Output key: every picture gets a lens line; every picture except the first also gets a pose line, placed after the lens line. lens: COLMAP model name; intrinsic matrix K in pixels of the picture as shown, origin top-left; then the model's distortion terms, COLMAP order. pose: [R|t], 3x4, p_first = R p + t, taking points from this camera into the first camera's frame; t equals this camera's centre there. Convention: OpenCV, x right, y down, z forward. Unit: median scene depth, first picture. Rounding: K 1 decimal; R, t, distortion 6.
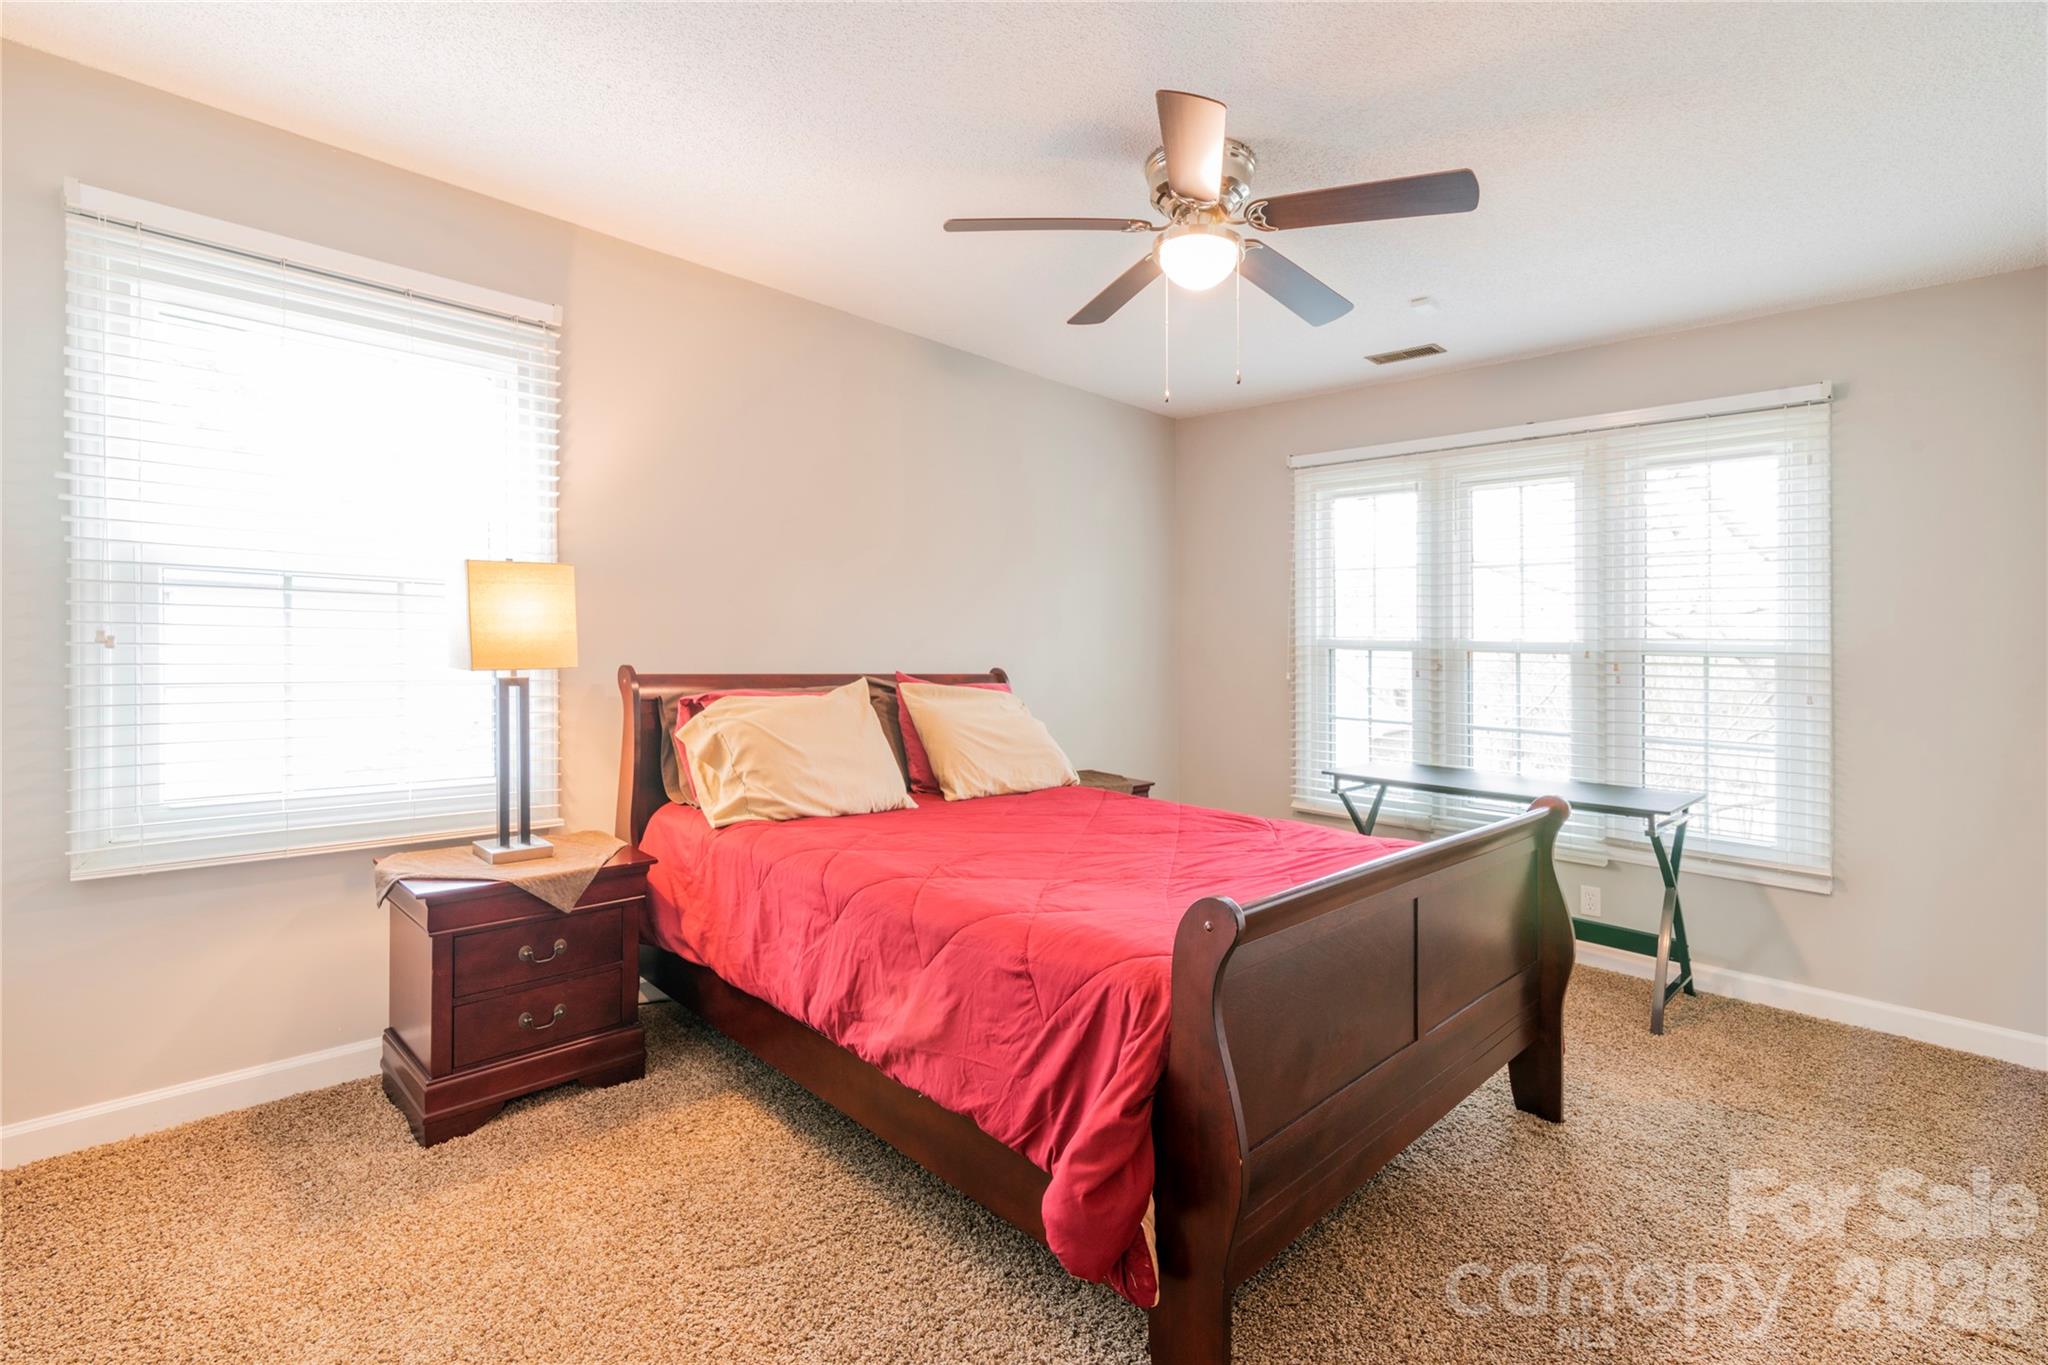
lens RADIAL K [[941.0, 0, 1040.3], [0, 941.0, 680.0], [0, 0, 1]] dist [0.015248, -0.002227]
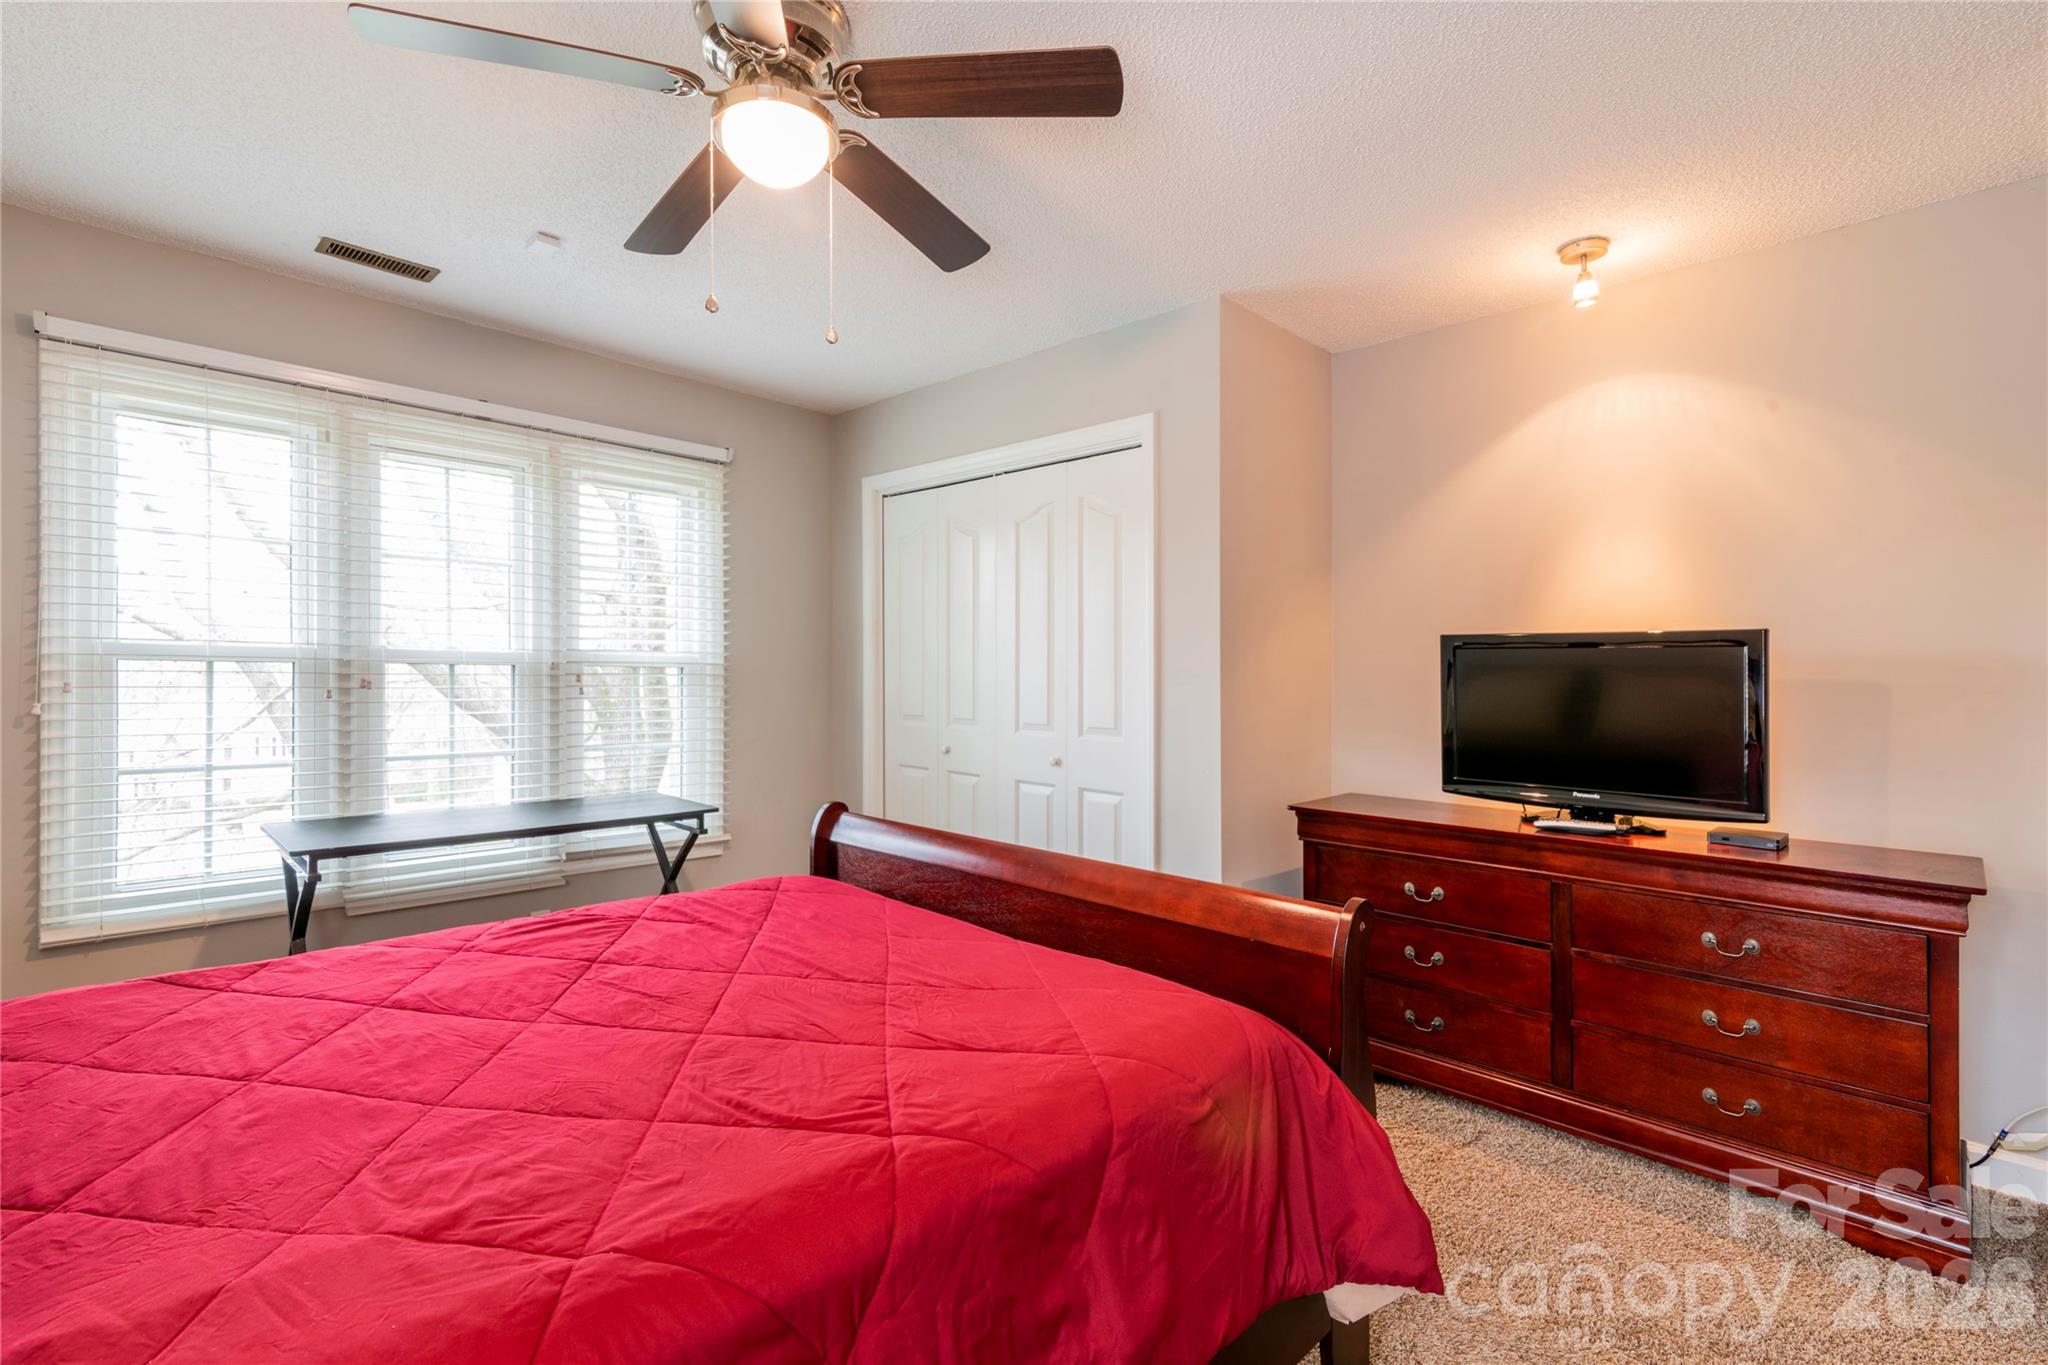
lens RADIAL K [[941.0, 0, 1038.3], [0, 941.0, 672.0], [0, 0, 1]] dist [0.015248, -0.002227]
pose [[-0.004241, -0.019448, 0.999802, -0.331260], [0.024247, 0.999515, 0.019545, -0.024877], [-0.999697, 0.024325, -0.003767, 0.458525]]
